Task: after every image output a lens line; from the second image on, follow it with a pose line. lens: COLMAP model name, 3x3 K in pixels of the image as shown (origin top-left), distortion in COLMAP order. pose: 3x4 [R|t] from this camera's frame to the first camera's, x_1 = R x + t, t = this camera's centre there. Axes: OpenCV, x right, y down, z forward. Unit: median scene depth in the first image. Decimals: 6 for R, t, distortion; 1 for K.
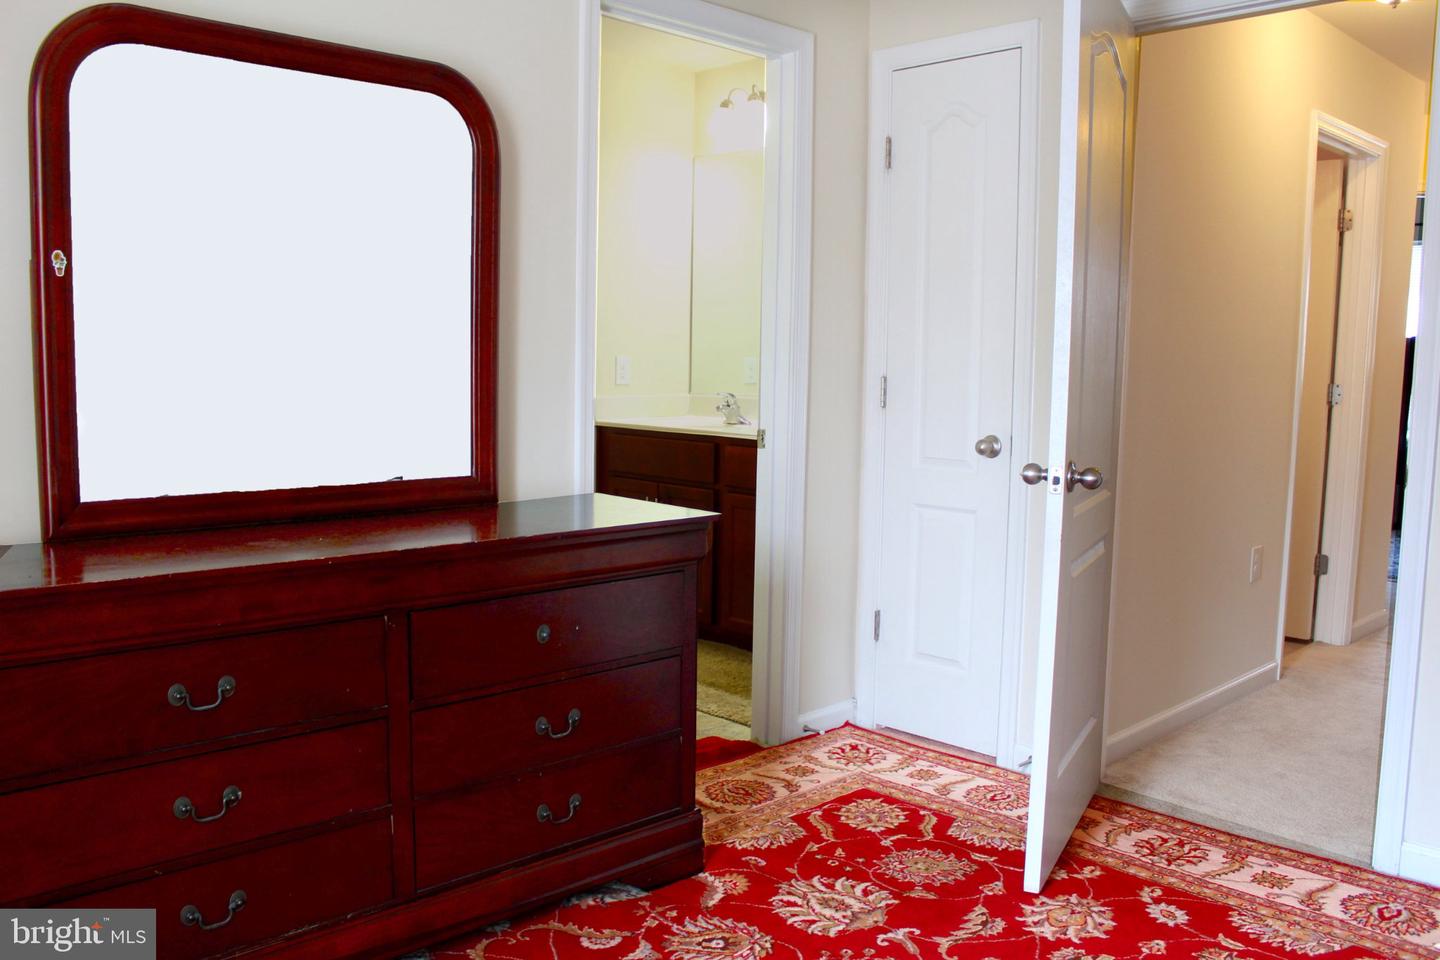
lens RADIAL K [[1215.8, 0, 720.0], [0, 1215.8, 480.0], [0, 0, 1]] dist [-0.160014, 0.133707]
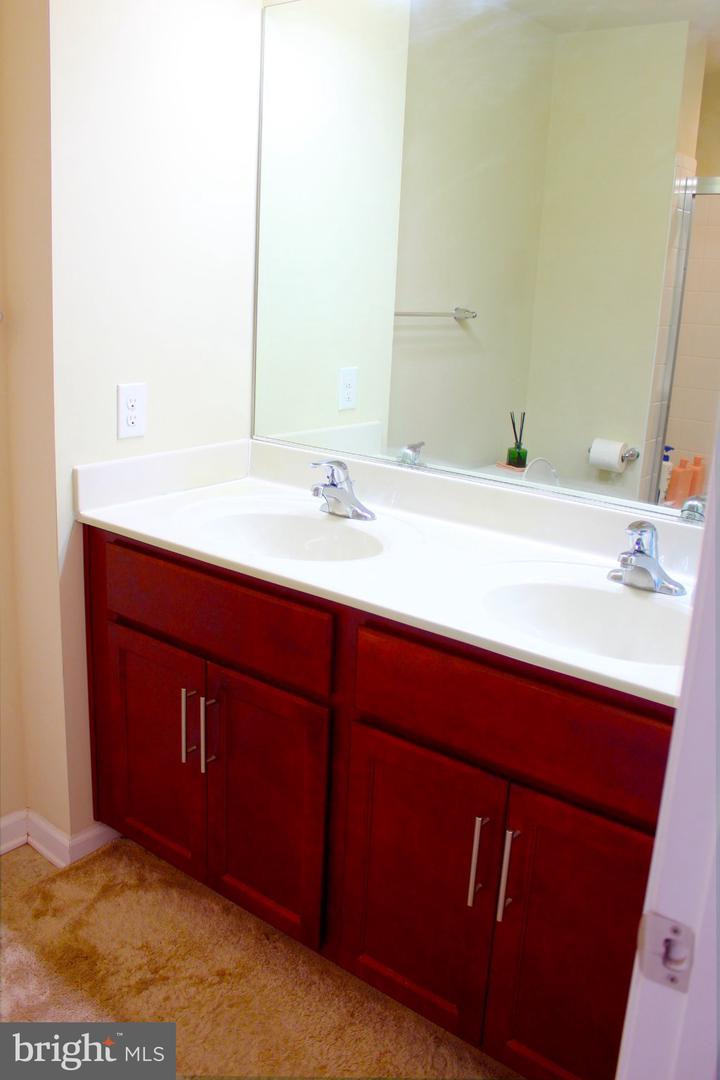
lens RADIAL K [[911.9, 0, 360.0], [0, 911.9, 540.0], [0, 0, 1]] dist [-0.160014, 0.133707]
pose [[0.990639, -0.005985, 0.136374, -0.059027], [-0.016047, 0.987005, 0.159886, -0.164015], [-0.135559, -0.160578, 0.977670, 0.988955]]
